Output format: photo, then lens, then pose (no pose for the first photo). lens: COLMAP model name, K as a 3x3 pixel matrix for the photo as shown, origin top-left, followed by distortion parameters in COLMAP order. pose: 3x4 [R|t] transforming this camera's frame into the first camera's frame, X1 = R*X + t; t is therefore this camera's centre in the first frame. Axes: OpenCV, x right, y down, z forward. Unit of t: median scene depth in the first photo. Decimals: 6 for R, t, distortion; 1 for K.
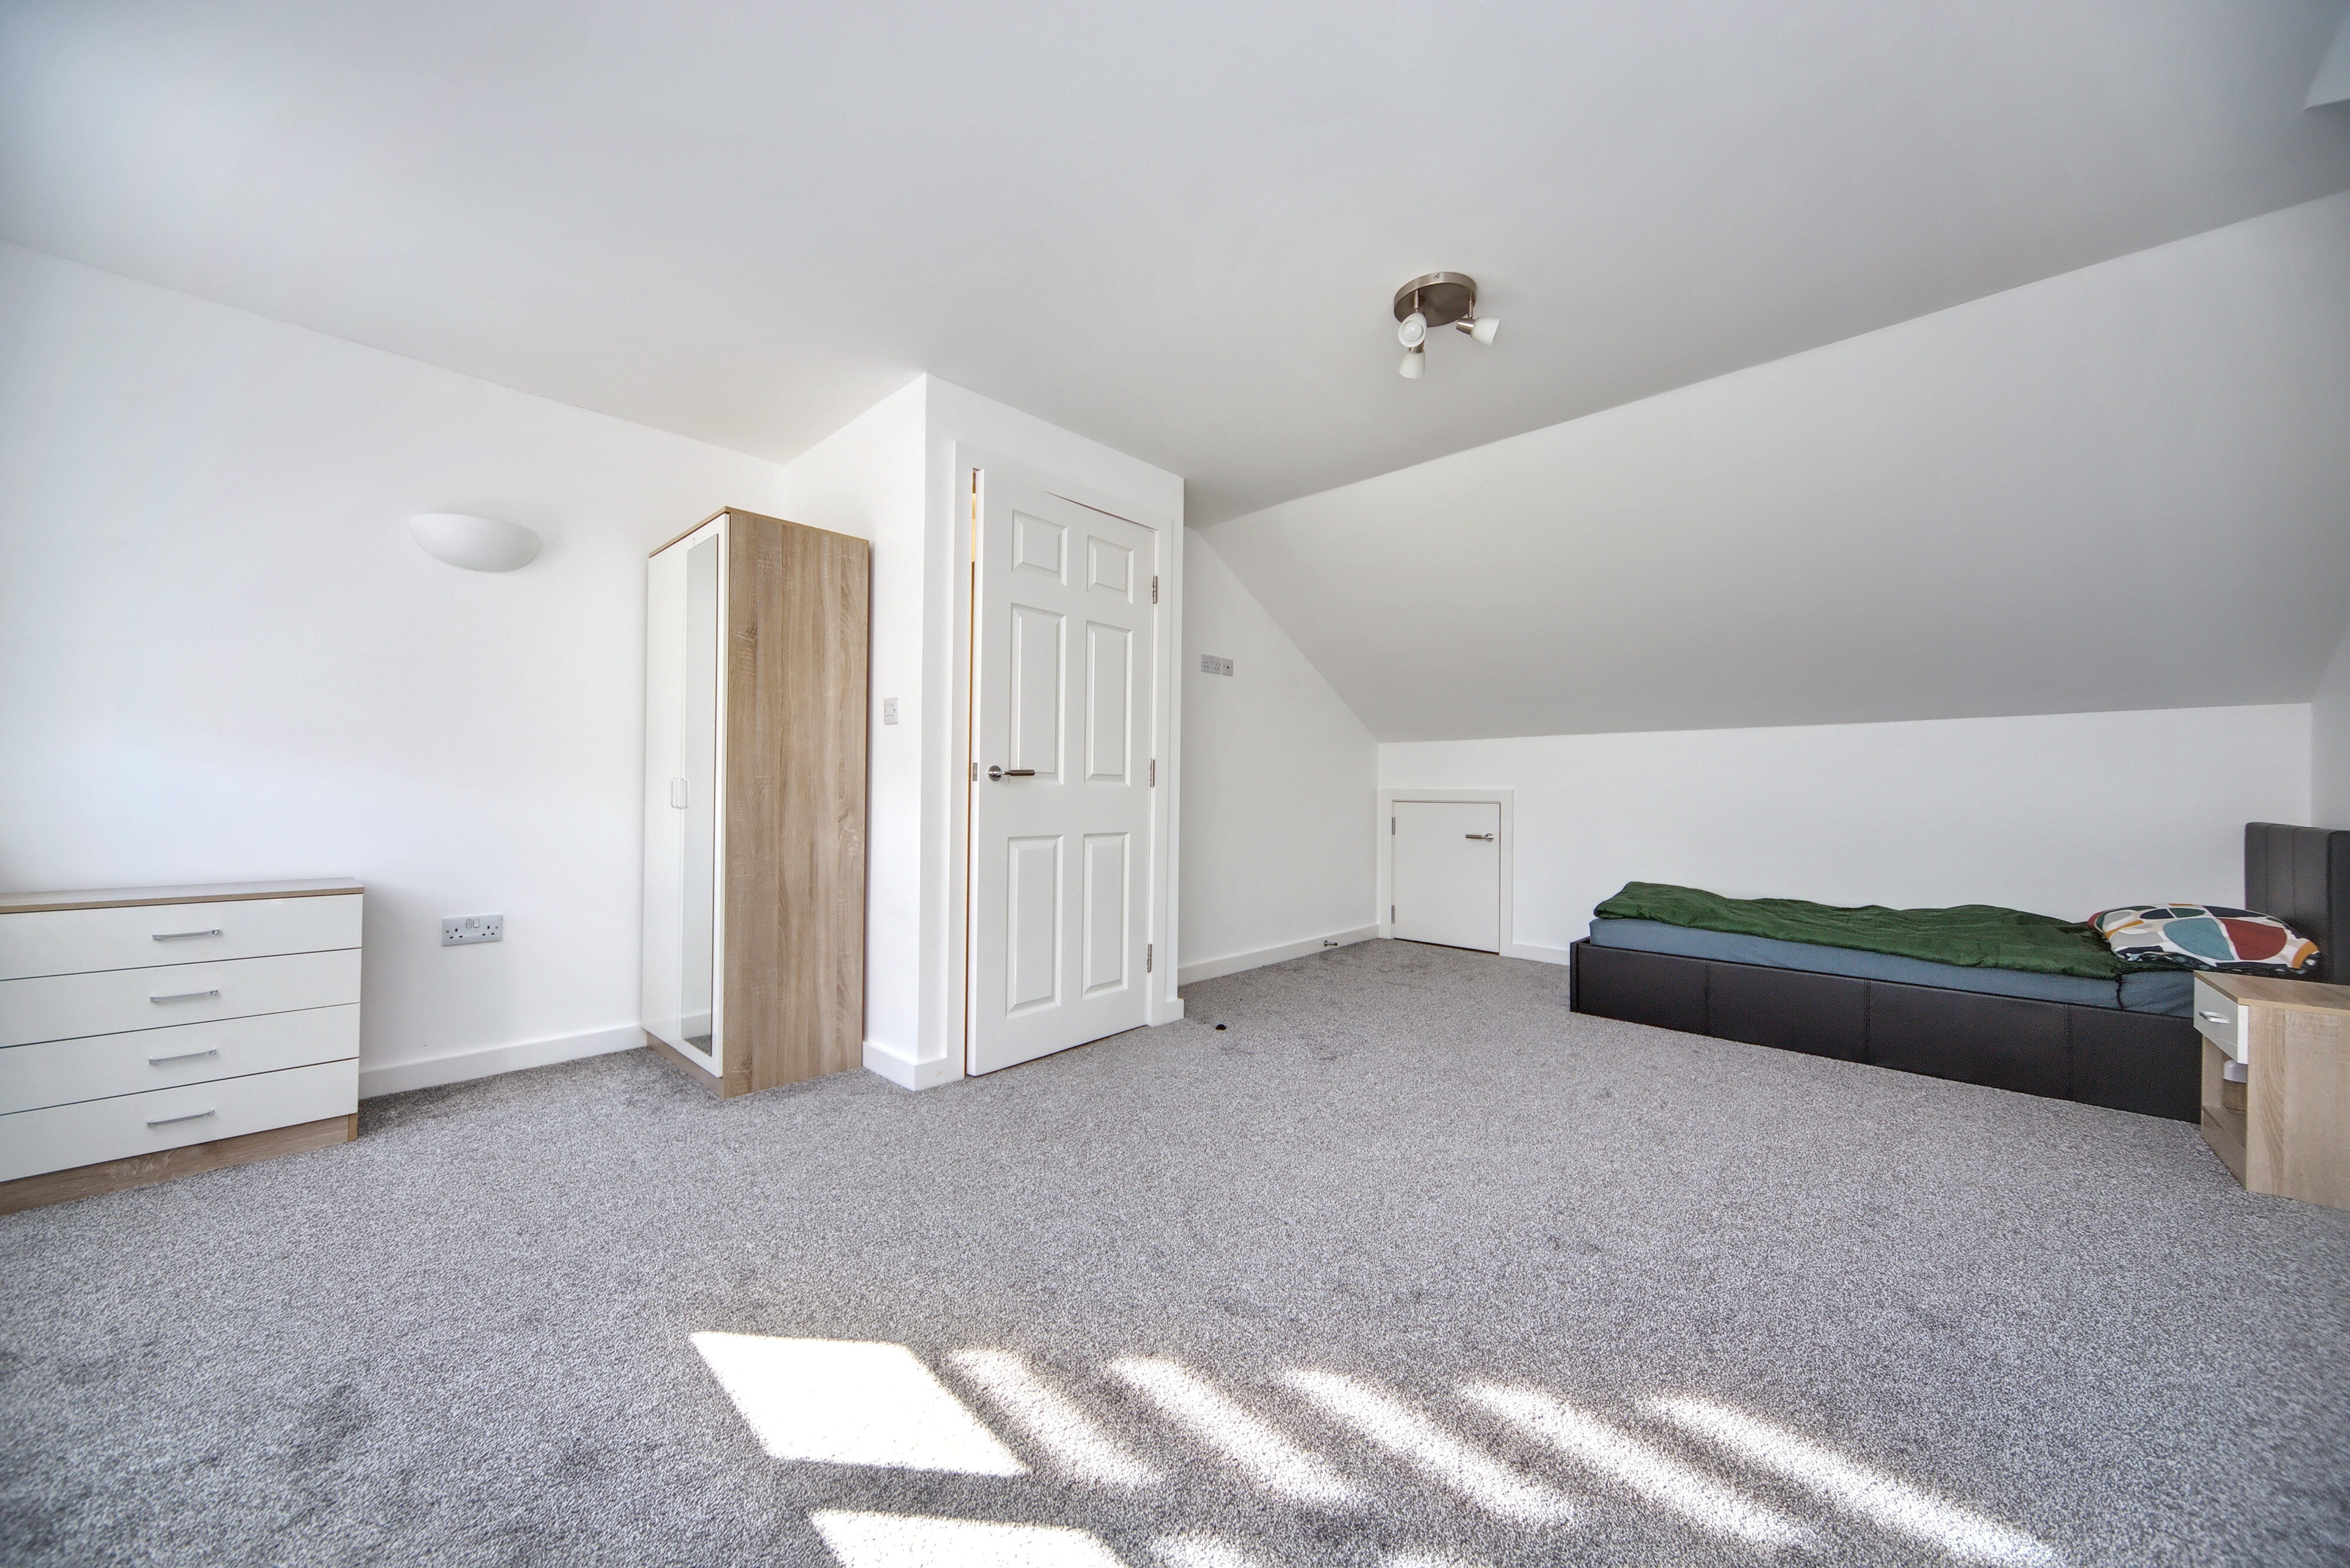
lens RADIAL K [[829.2, 0, 1175.0], [0, 829.2, 784.0], [0, 0, 1]] dist [0.002547, 0.000185]
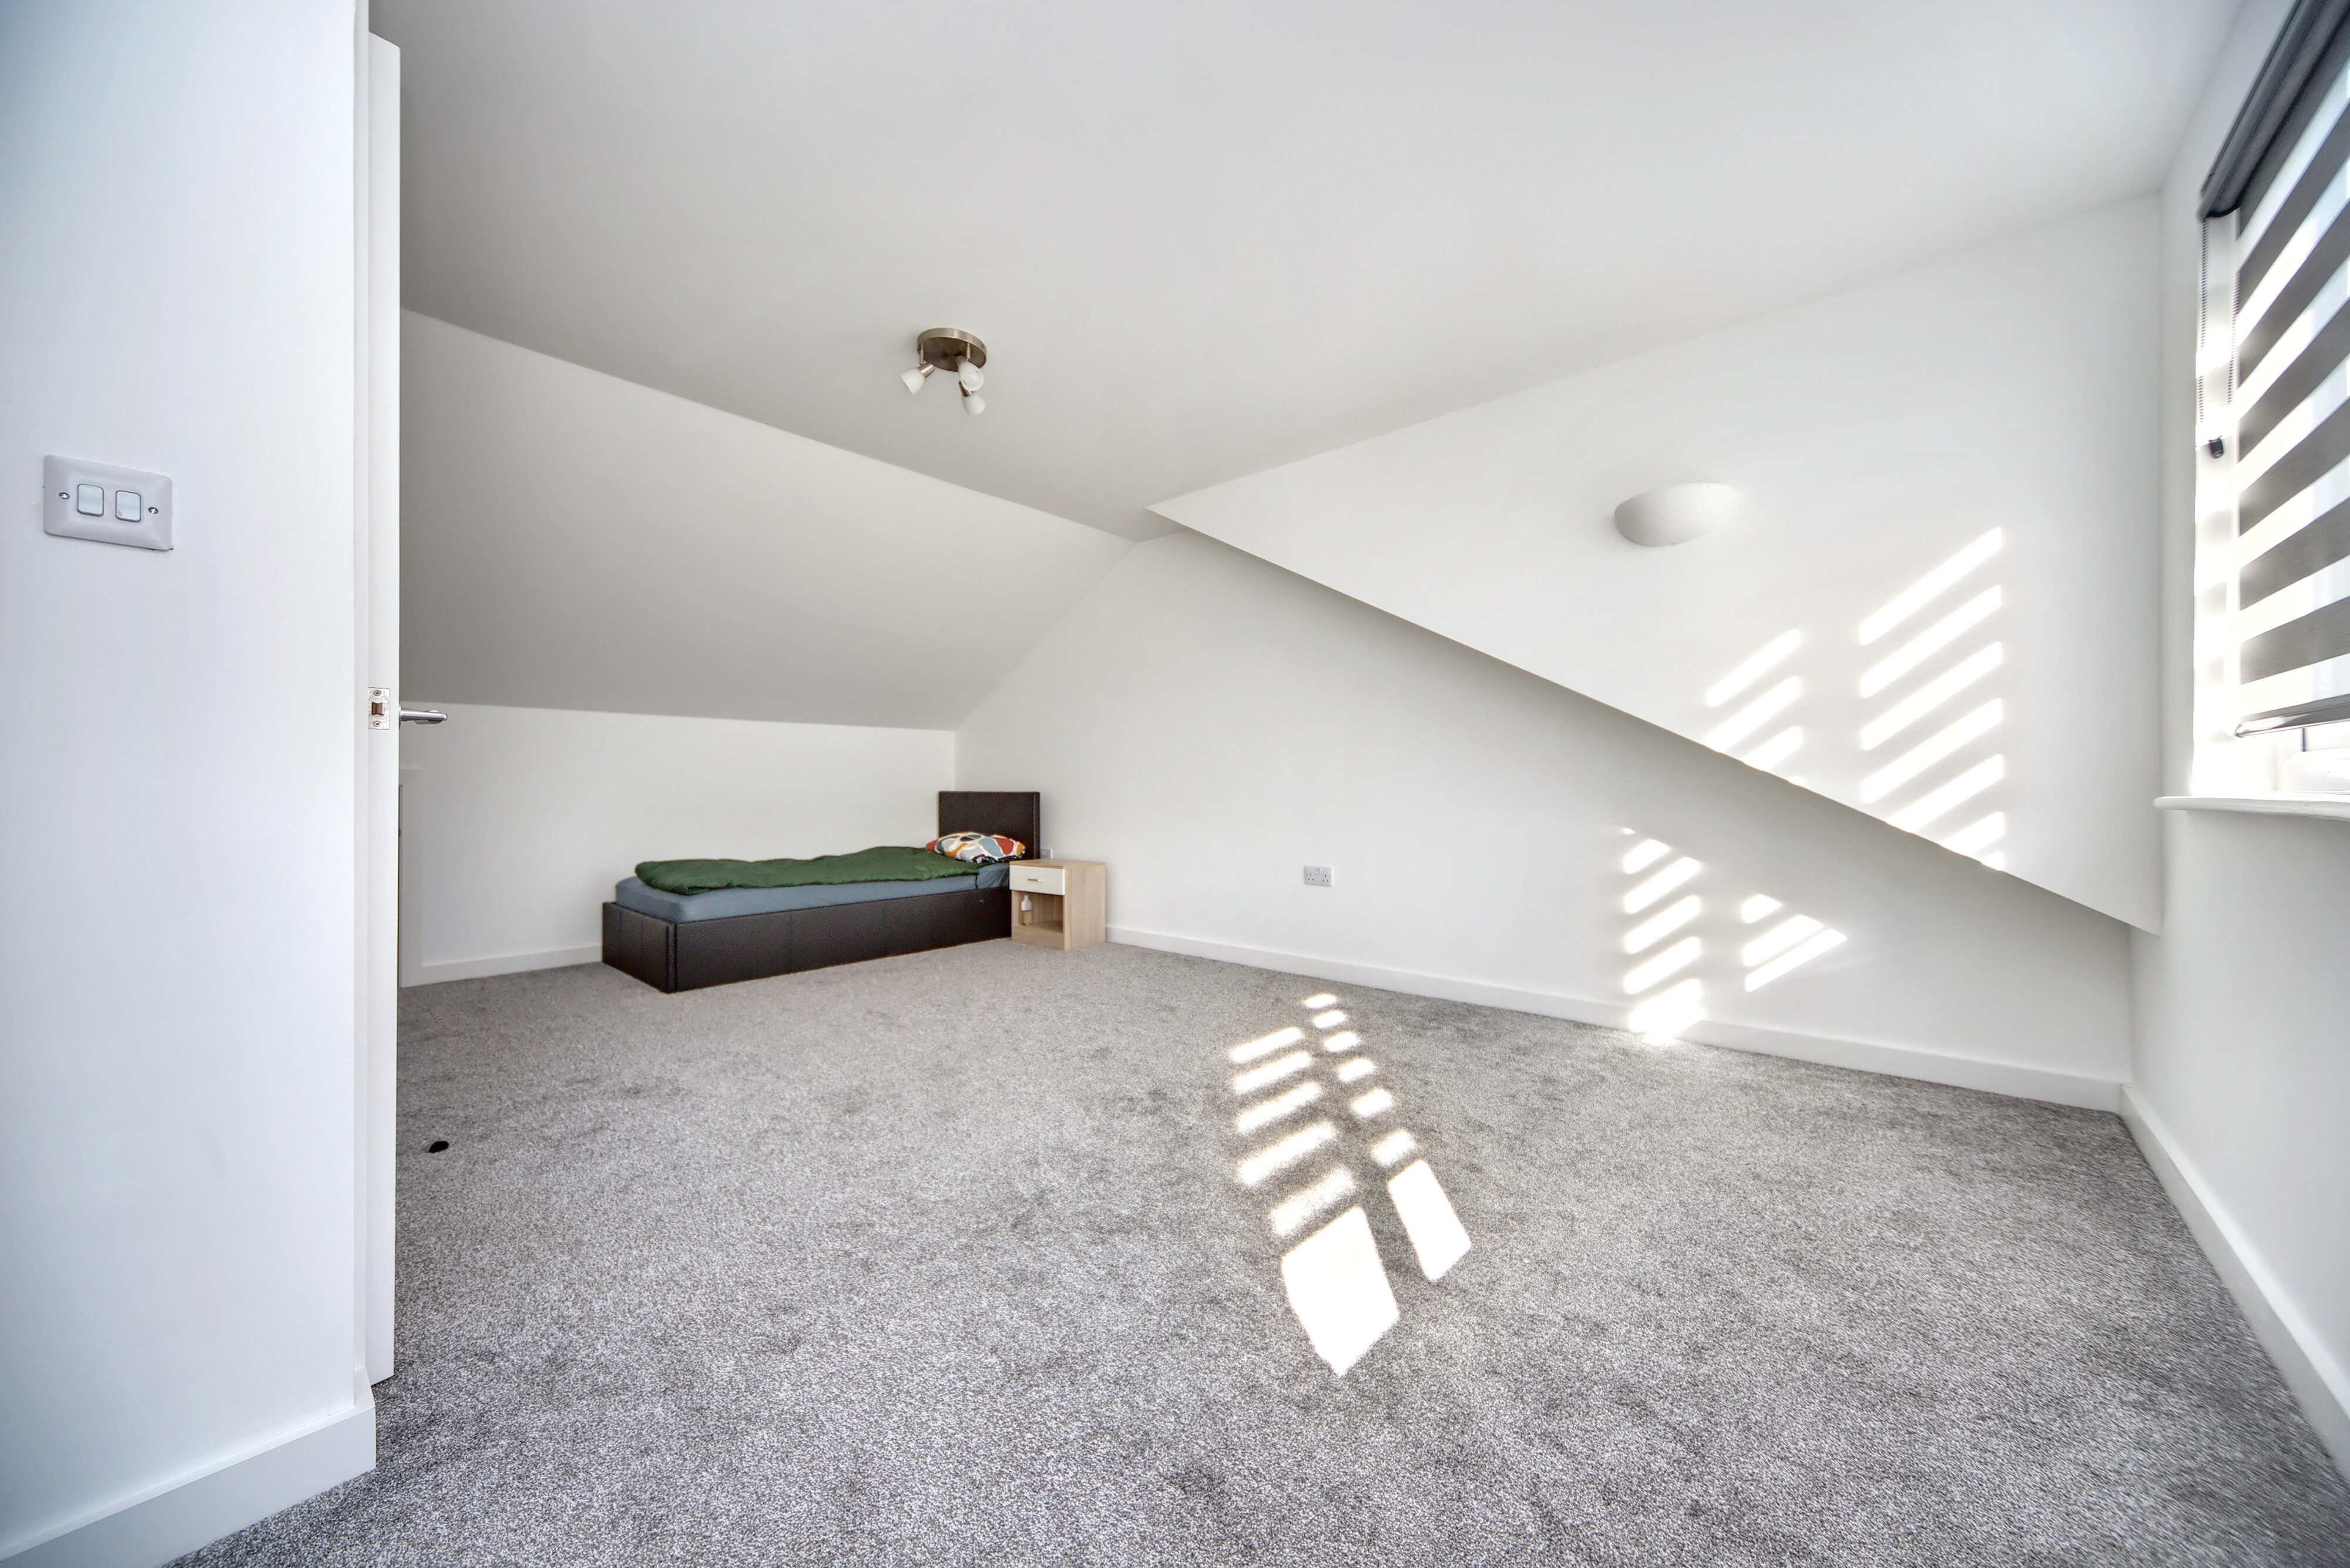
lens RADIAL K [[829.2, 0, 1175.0], [0, 829.2, 784.0], [0, 0, 1]] dist [0.002547, 0.000185]
pose [[-0.047420, -0.004696, 0.998864, -1.169929], [-0.014517, 0.999887, 0.004012, 0.027201], [-0.998770, -0.014310, -0.047482, 0.977028]]
